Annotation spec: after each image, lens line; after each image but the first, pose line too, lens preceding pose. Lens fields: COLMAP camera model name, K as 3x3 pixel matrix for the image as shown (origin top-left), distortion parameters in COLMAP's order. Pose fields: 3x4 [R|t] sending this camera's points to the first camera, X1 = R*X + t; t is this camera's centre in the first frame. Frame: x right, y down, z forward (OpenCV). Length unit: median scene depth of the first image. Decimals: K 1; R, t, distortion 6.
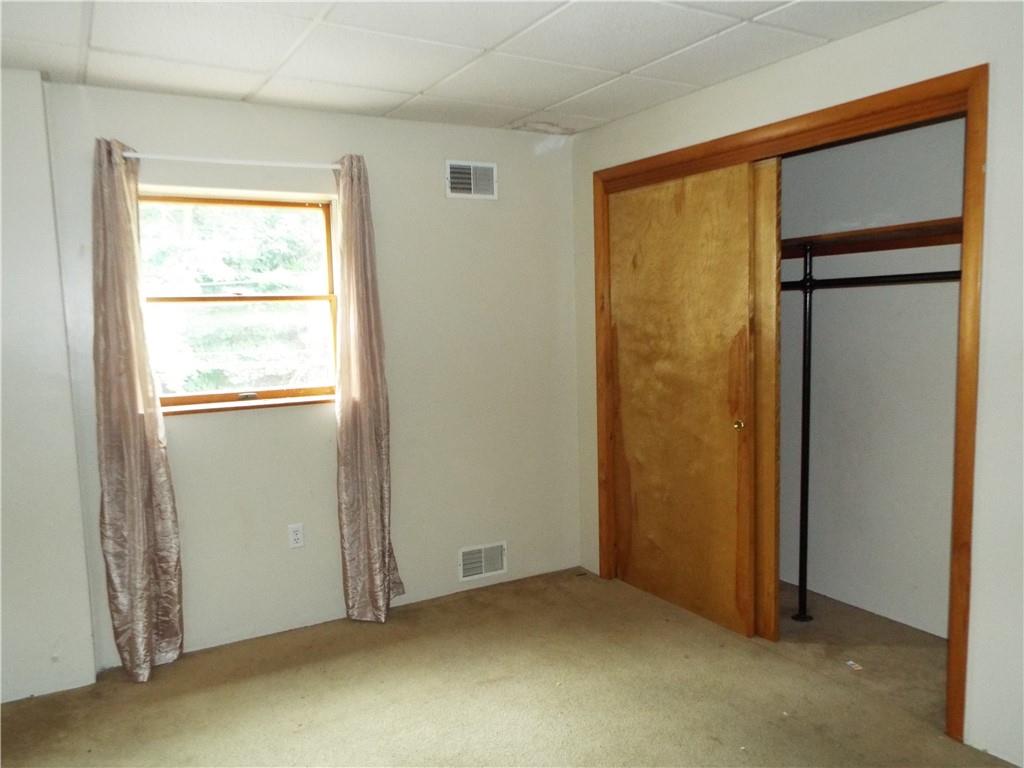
lens RADIAL K [[749.2, 0, 513.5], [0, 749.2, 387.0], [0, 0, 1]] dist [-0.014661, 0.011329]
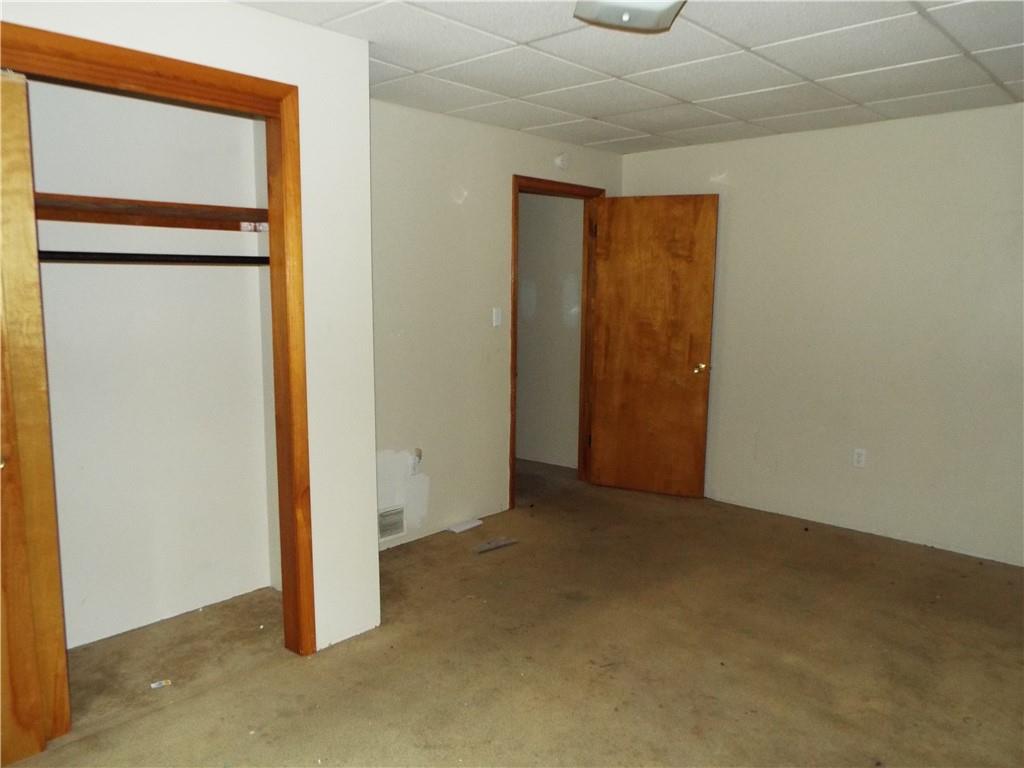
lens RADIAL K [[749.2, 0, 516.5], [0, 749.2, 380.7], [0, 0, 1]] dist [-0.014661, 0.011329]
pose [[-0.270678, -0.093720, 0.958097, -0.572263], [0.098782, 0.987292, 0.124484, -0.069422], [-0.957588, 0.128338, -0.257980, 0.899751]]
